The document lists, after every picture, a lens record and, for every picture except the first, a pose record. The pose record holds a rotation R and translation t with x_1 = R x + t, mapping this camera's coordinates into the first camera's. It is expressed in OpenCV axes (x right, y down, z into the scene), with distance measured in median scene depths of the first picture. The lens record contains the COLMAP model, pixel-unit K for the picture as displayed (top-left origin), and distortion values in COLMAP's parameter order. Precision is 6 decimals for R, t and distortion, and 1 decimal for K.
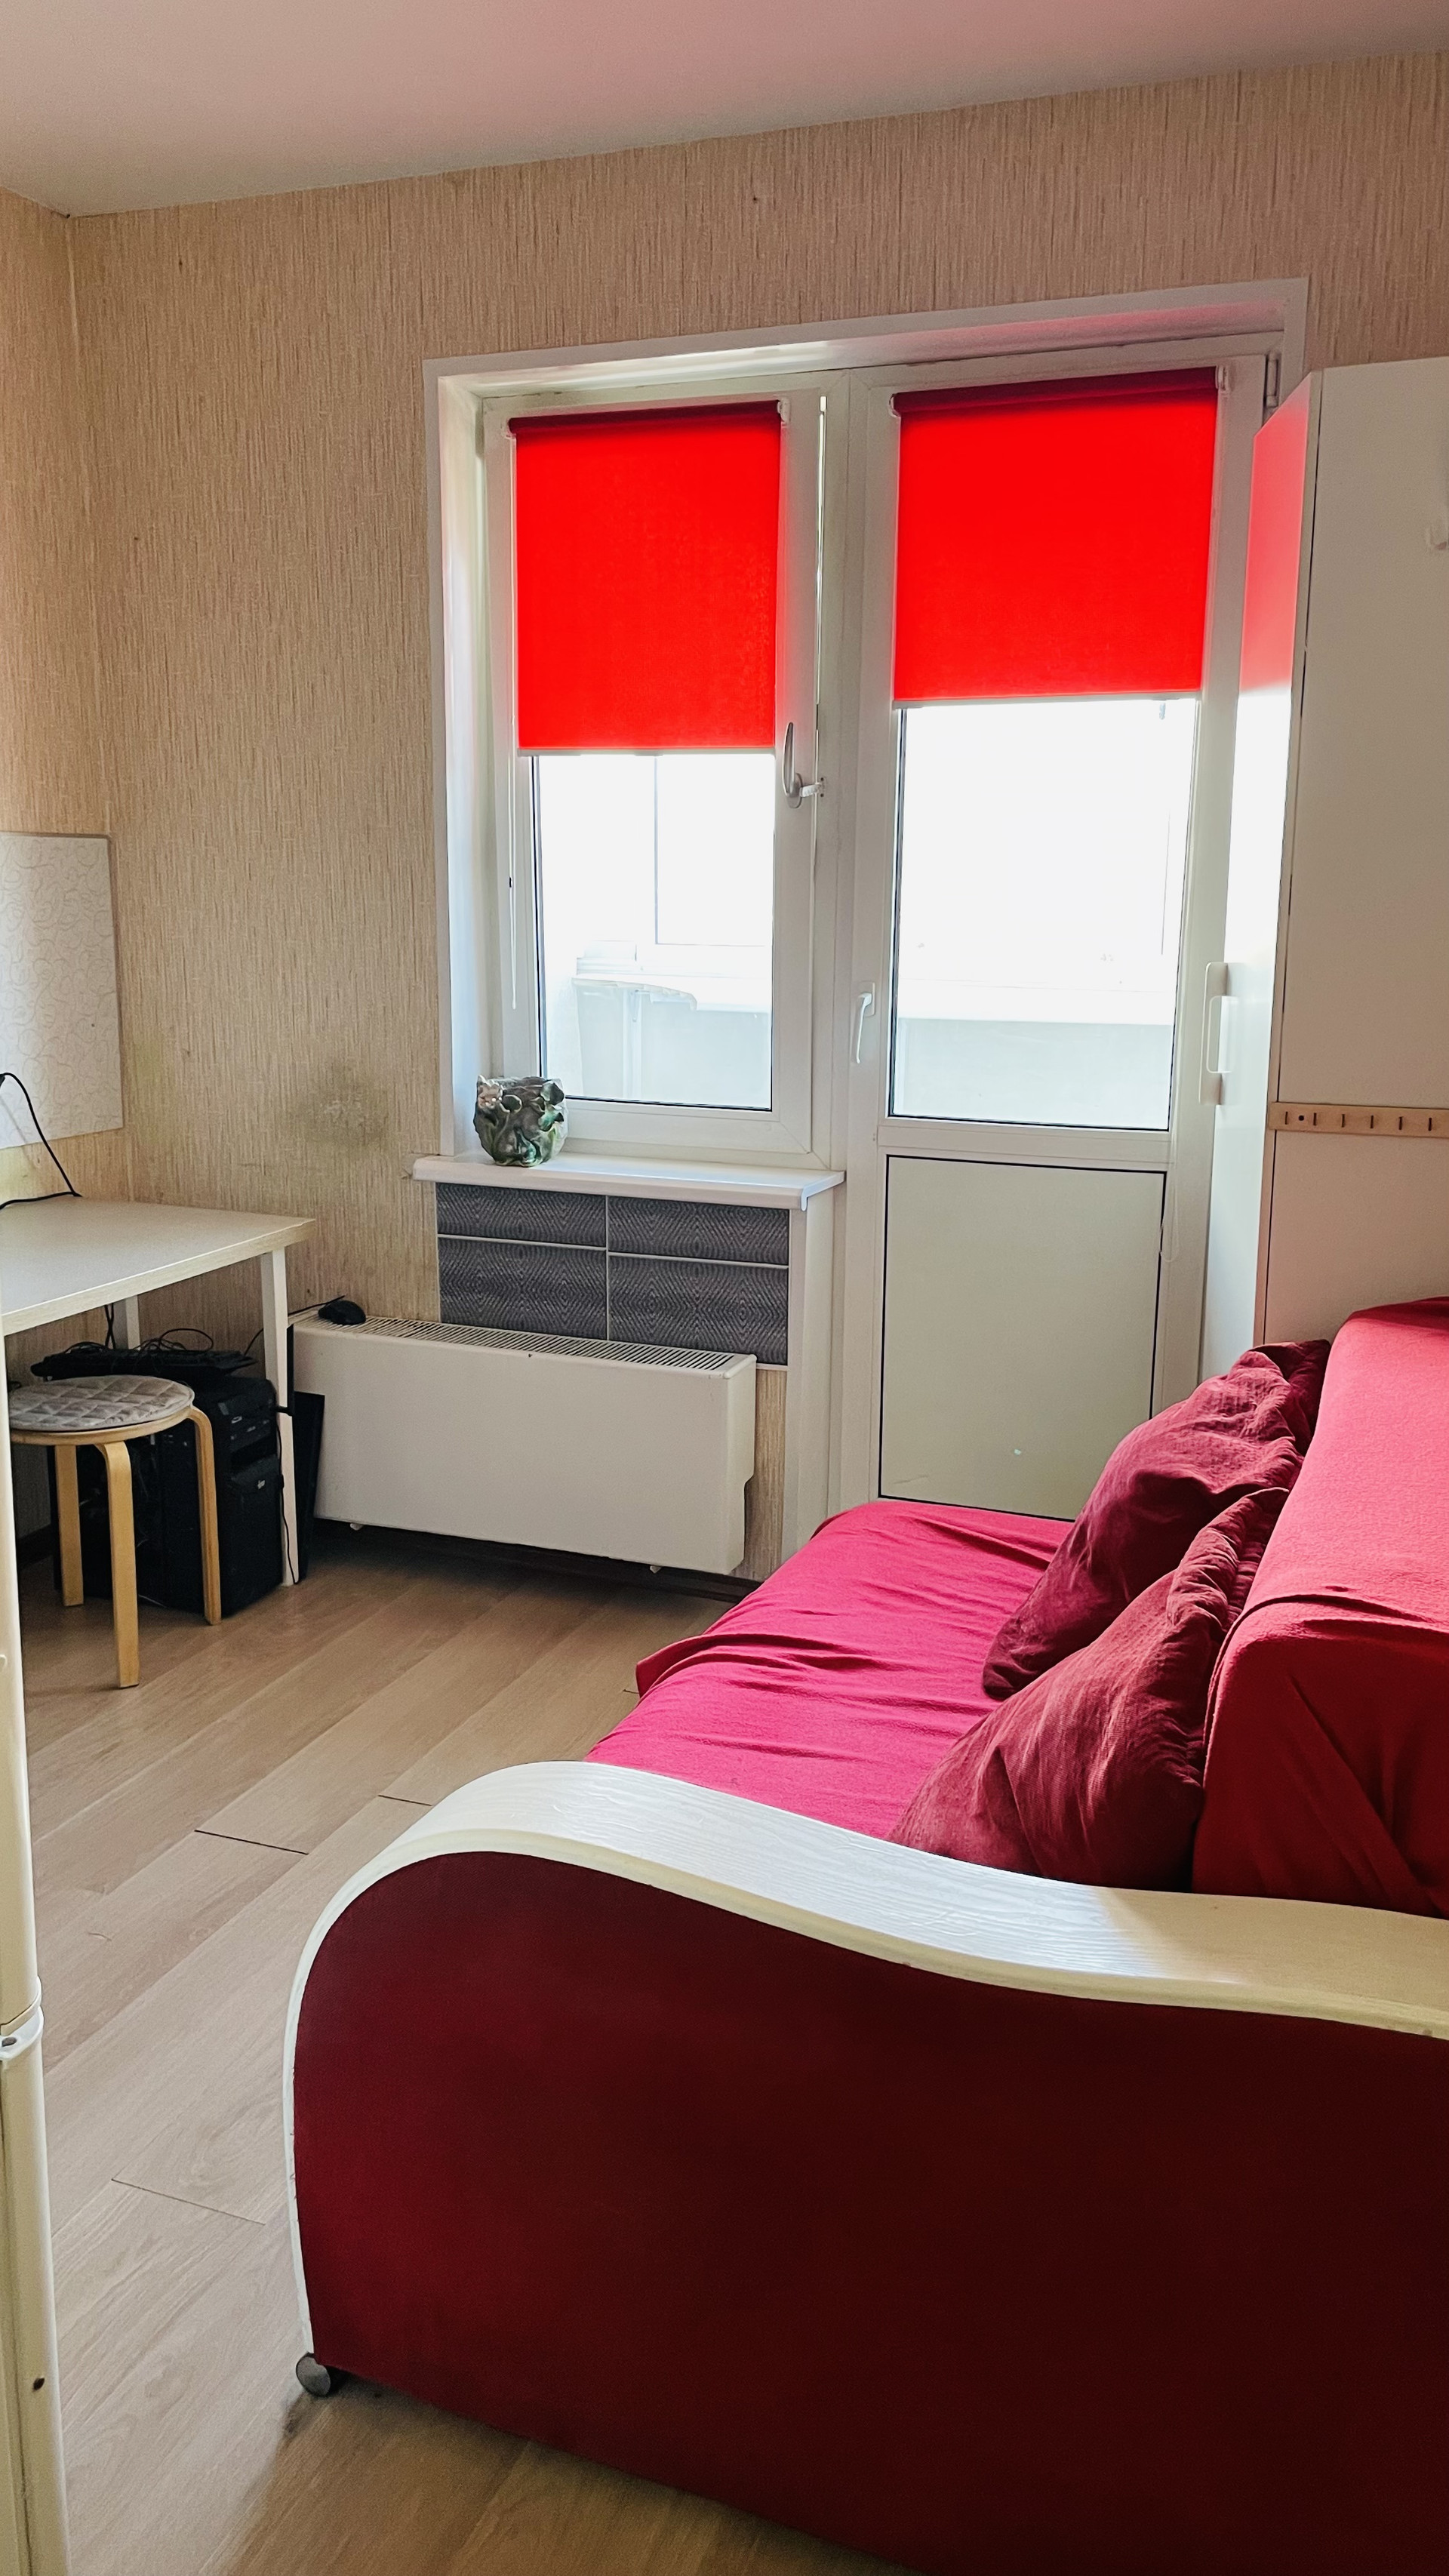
lens RADIAL K [[1996.8, 0, 724.5], [0, 1996.8, 1288.0], [0, 0, 1]] dist [0.168427, -0.458696]
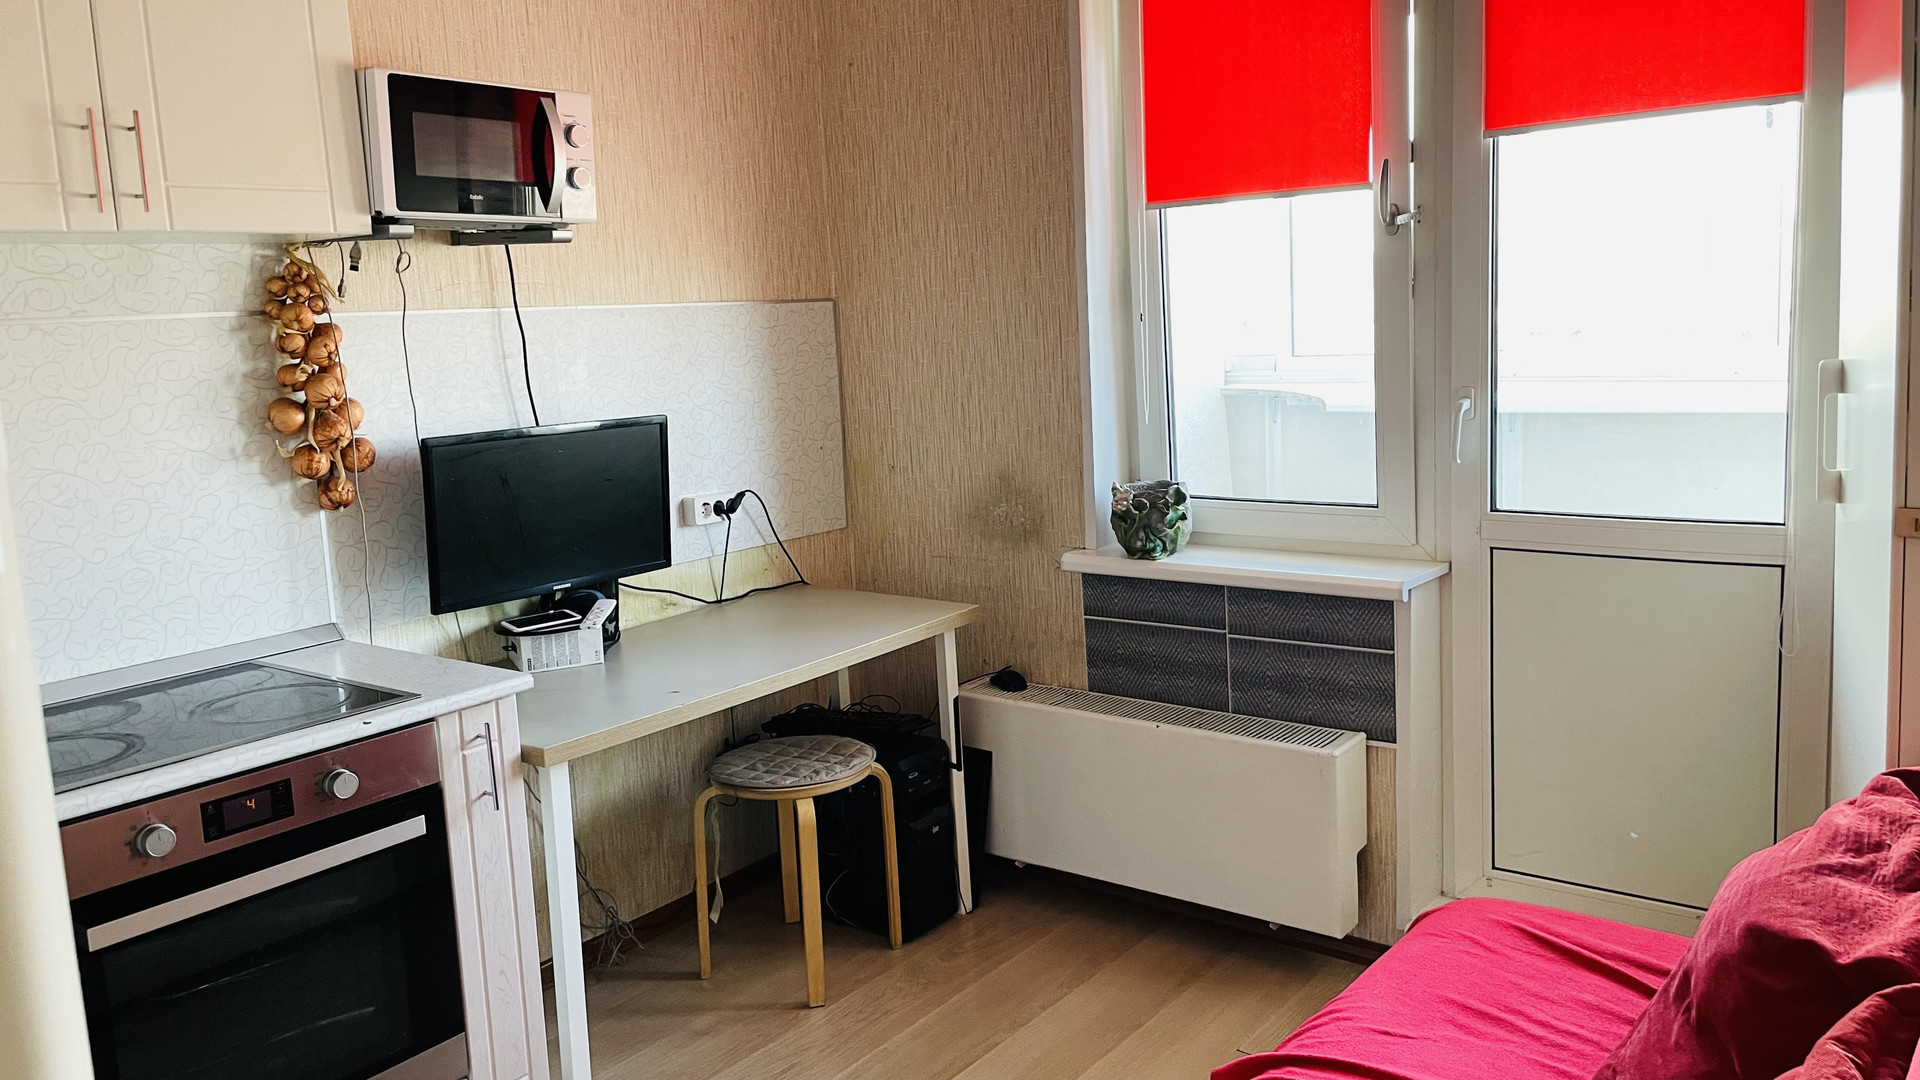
lens RADIAL K [[1484.8, 0, 963.6], [0, 1484.8, 514.1], [0, 0, 1]] dist [0.100924, -0.146940]
pose [[0.956773, -0.016688, -0.290355, 0.044665], [-0.001058, 0.998146, -0.060855, -0.034909], [0.290833, 0.058531, 0.954982, 0.153730]]
